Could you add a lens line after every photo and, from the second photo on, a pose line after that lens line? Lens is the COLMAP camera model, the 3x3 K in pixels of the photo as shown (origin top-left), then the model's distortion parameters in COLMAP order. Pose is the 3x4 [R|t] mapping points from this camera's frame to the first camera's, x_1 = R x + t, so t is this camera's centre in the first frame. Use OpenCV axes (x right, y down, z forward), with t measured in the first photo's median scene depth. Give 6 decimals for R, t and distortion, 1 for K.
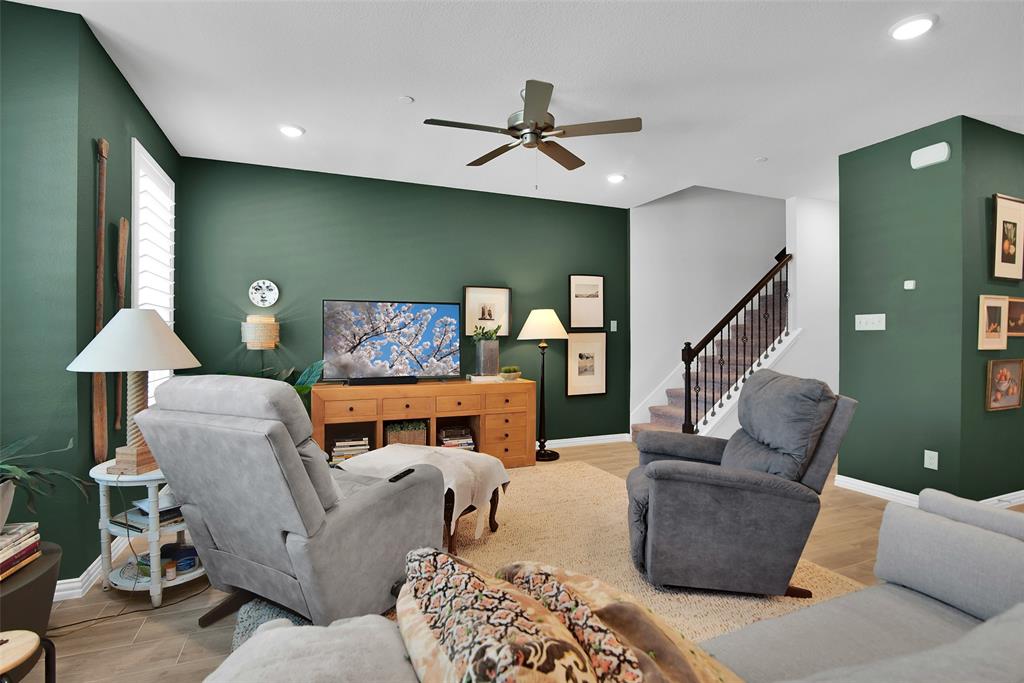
lens RADIAL K [[482.6, 0, 512.0], [0, 482.6, 341.5], [0, 0, 1]] dist [-0.000477, 0.000096]
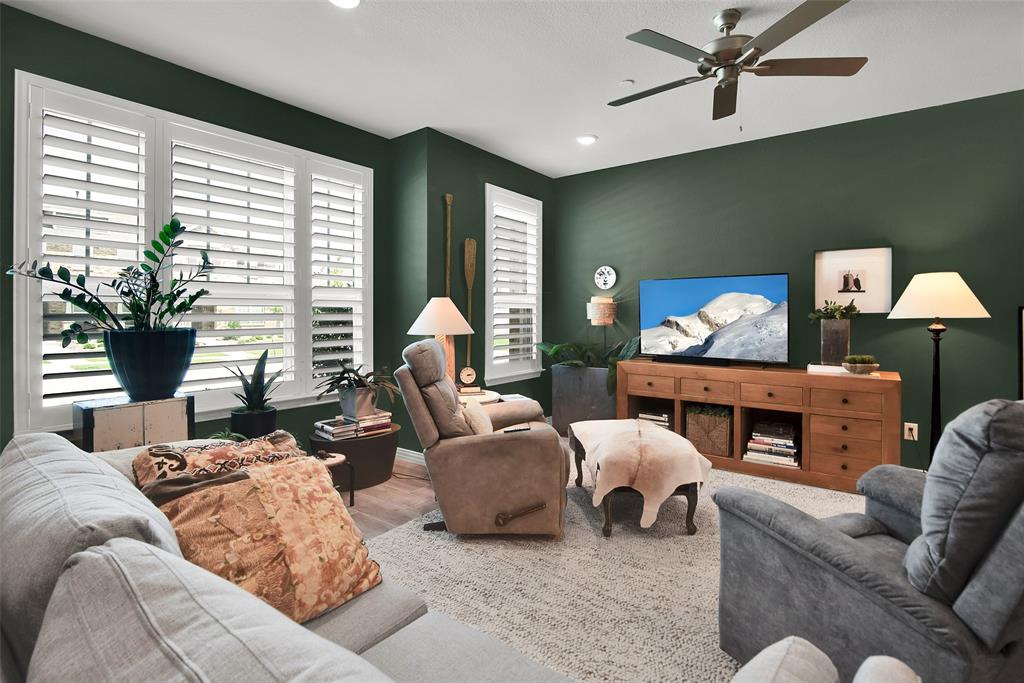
lens RADIAL K [[497.3, 0, 507.2], [0, 497.3, 319.2], [0, 0, 1]] dist [-0.001146, -0.000074]
pose [[0.513461, 0.007453, -0.858081, 0.407334], [-0.009203, 0.999953, 0.003179, -0.000110], [0.858064, 0.006265, 0.513505, 0.175625]]
